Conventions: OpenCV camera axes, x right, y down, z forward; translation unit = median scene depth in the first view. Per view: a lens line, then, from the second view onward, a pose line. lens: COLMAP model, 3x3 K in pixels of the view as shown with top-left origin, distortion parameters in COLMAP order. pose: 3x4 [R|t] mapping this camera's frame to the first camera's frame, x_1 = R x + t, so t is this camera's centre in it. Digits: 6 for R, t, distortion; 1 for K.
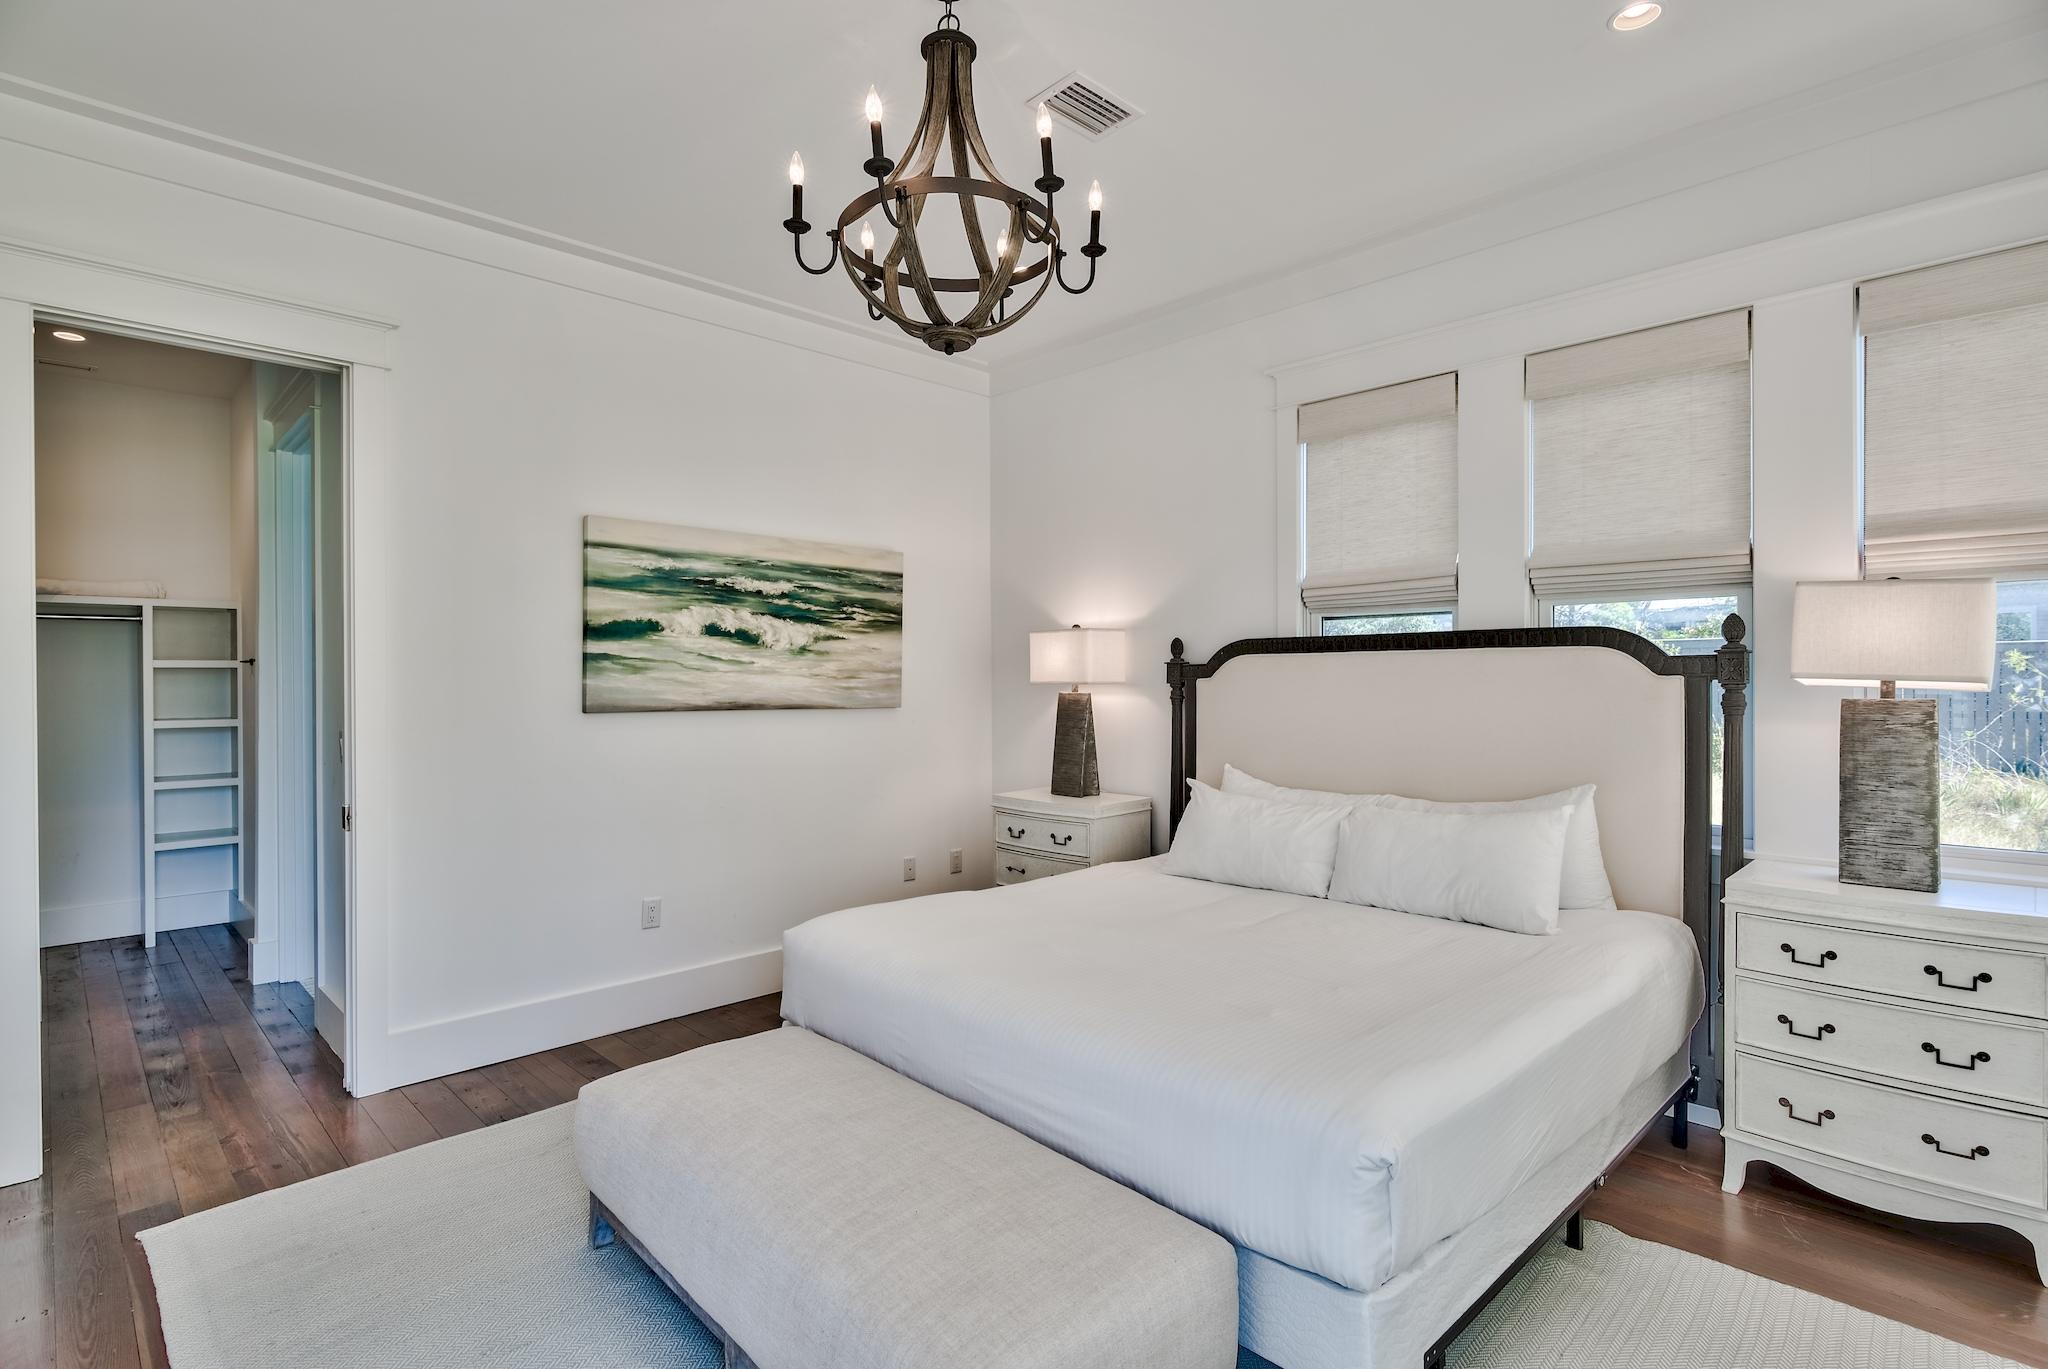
lens RADIAL K [[960.3, 0, 1024.0], [0, 960.3, 684.5], [0, 0, 1]] dist [-0.001223, -0.000558]
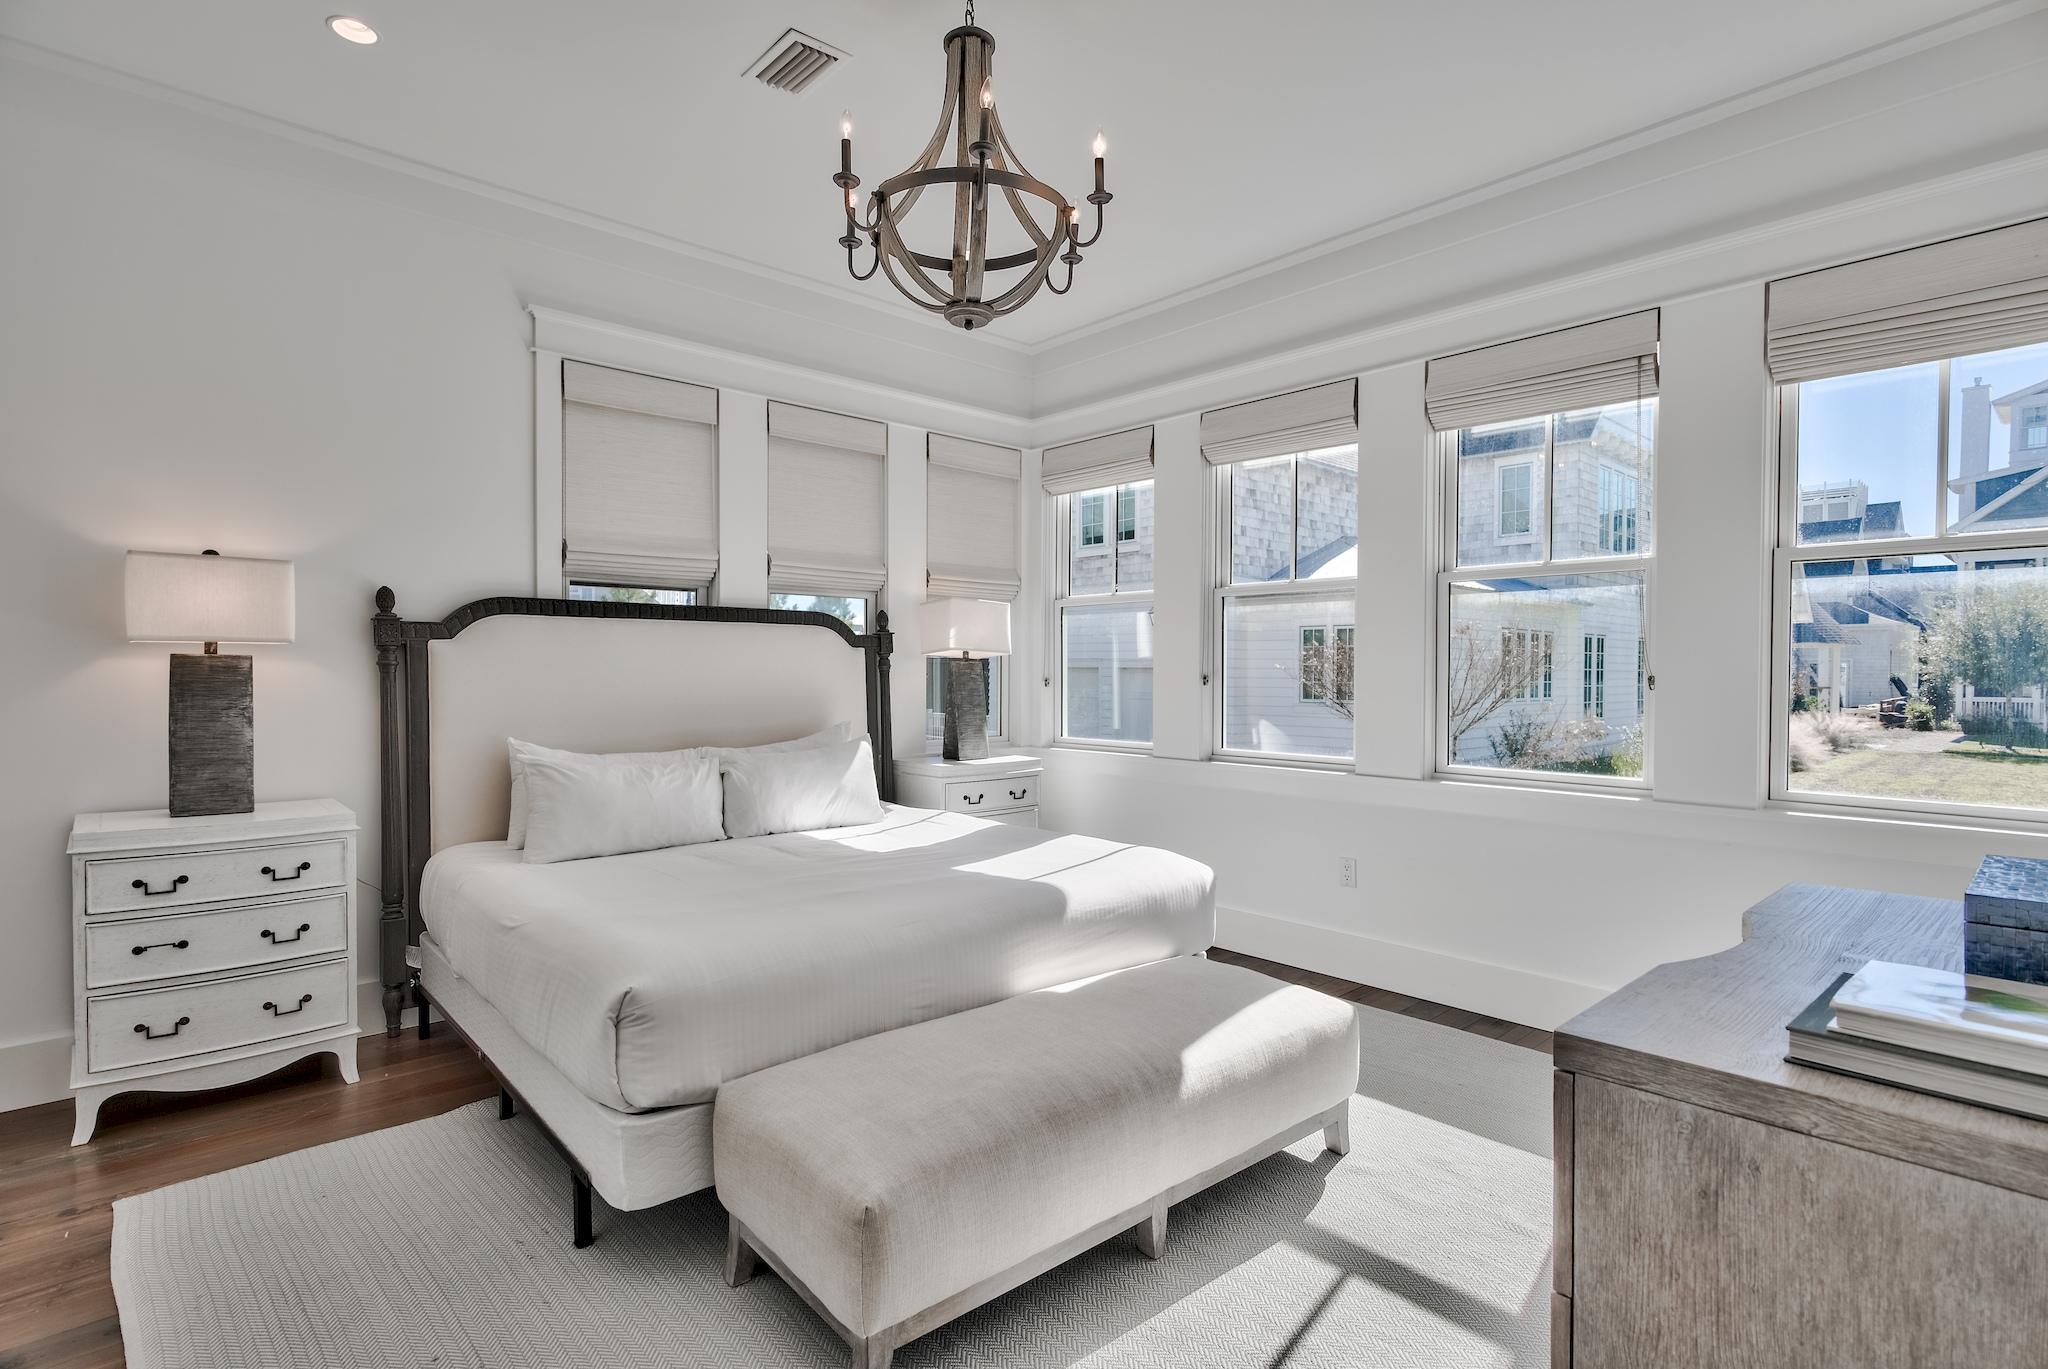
lens RADIAL K [[1007.9, 0, 1024.0], [0, 1007.9, 684.5], [0, 0, 1]] dist [0.000806, -0.000778]
pose [[0.065122, -0.012192, 0.997803, -0.674591], [-0.002360, 0.999921, 0.012372, 0.021230], [-0.997875, -0.003161, 0.065088, 0.465088]]
